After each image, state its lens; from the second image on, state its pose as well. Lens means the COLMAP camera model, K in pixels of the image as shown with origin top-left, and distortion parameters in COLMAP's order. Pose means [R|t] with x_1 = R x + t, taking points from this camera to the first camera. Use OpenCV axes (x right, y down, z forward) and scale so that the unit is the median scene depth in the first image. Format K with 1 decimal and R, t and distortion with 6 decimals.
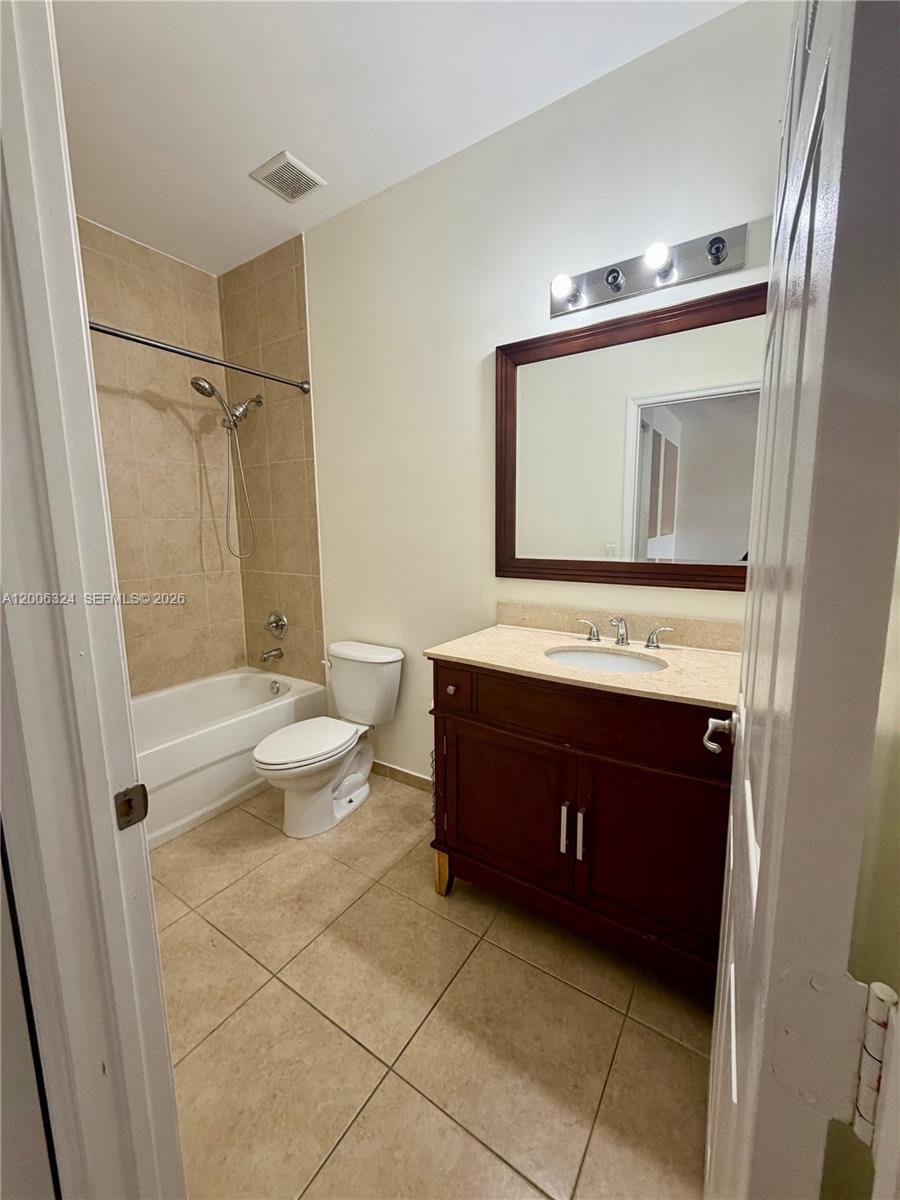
lens RADIAL K [[476.7, 0, 455.6], [0, 476.7, 595.3], [0, 0, 1]] dist [-0.002800, -0.000174]
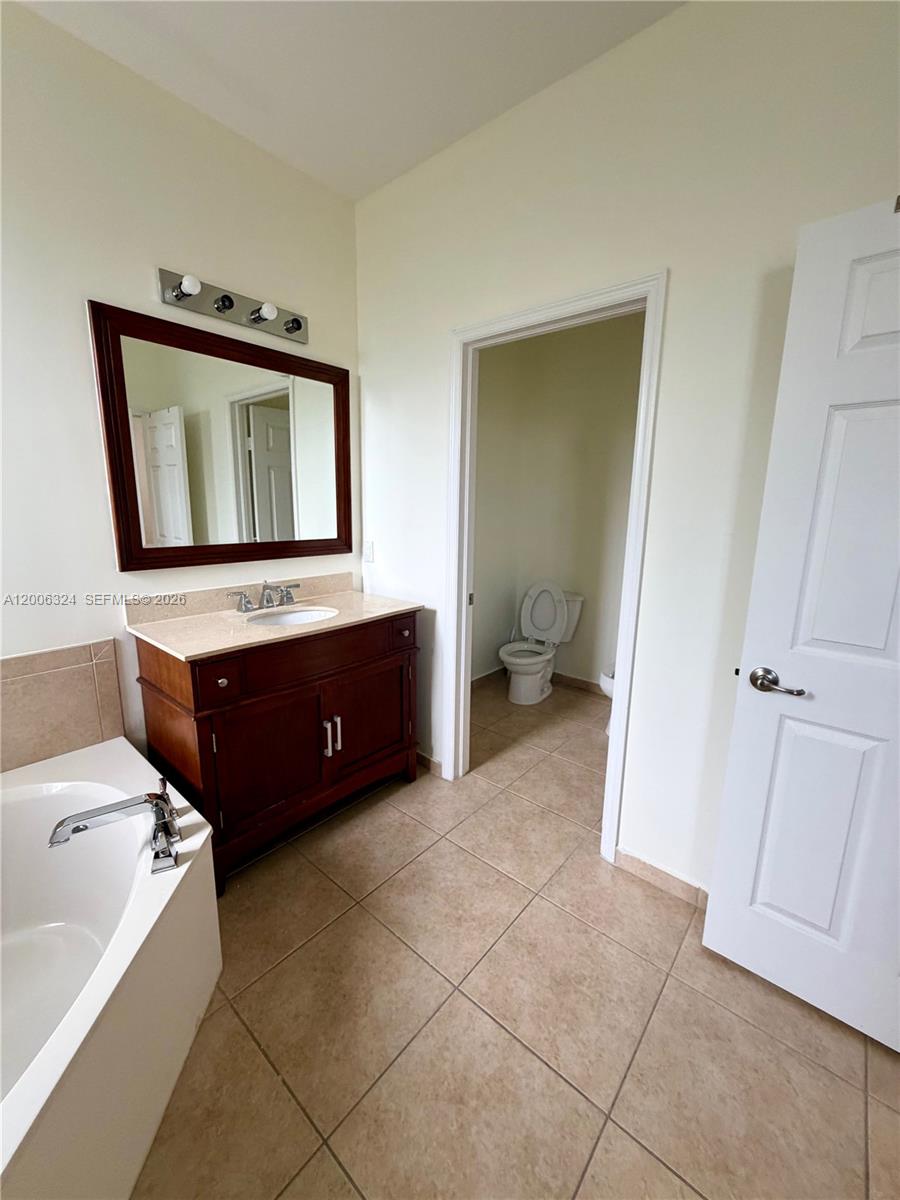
lens RADIAL K [[476.7, 0, 455.6], [0, 476.7, 595.3], [0, 0, 1]] dist [-0.002800, -0.000174]
pose [[0.115620, -0.168739, 0.978856, -0.816610], [0.137859, 0.978654, 0.152421, -0.054213], [-0.983680, 0.117321, 0.136414, 0.345541]]
